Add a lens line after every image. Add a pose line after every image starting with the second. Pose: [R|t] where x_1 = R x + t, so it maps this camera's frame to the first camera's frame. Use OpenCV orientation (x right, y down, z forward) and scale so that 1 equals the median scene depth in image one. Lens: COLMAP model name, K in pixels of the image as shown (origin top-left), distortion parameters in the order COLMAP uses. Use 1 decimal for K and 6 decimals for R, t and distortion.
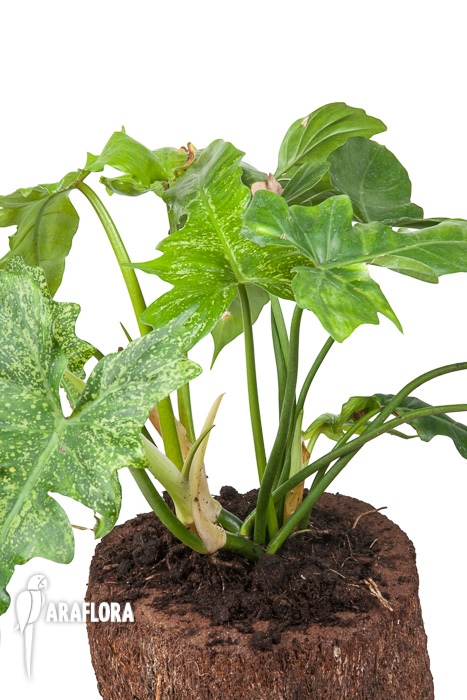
lens RADIAL K [[1329.0, 0, 233.5], [0, 1329.0, 350.0], [0, 0, 1]] dist [0.318302, 0.003308]
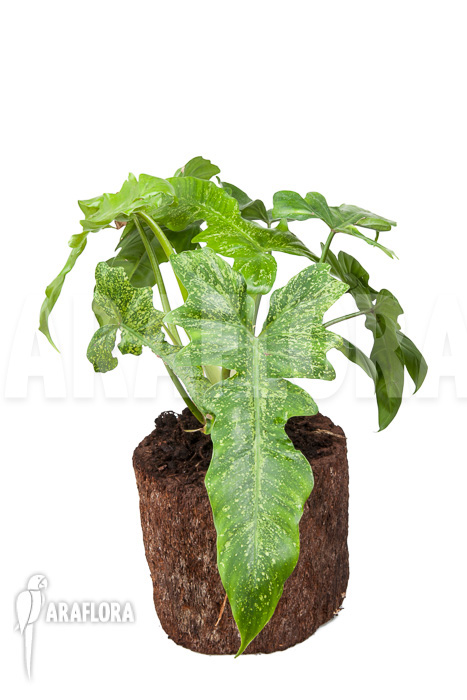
lens RADIAL K [[905.9, 0, 233.5], [0, 905.9, 350.0], [0, 0, 1]] dist [-0.022414, -0.014174]
pose [[0.835208, -0.185049, 0.517865, -0.687839], [0.205995, 0.978399, 0.017385, 0.042445], [-0.509896, 0.092158, 0.855286, 0.118295]]
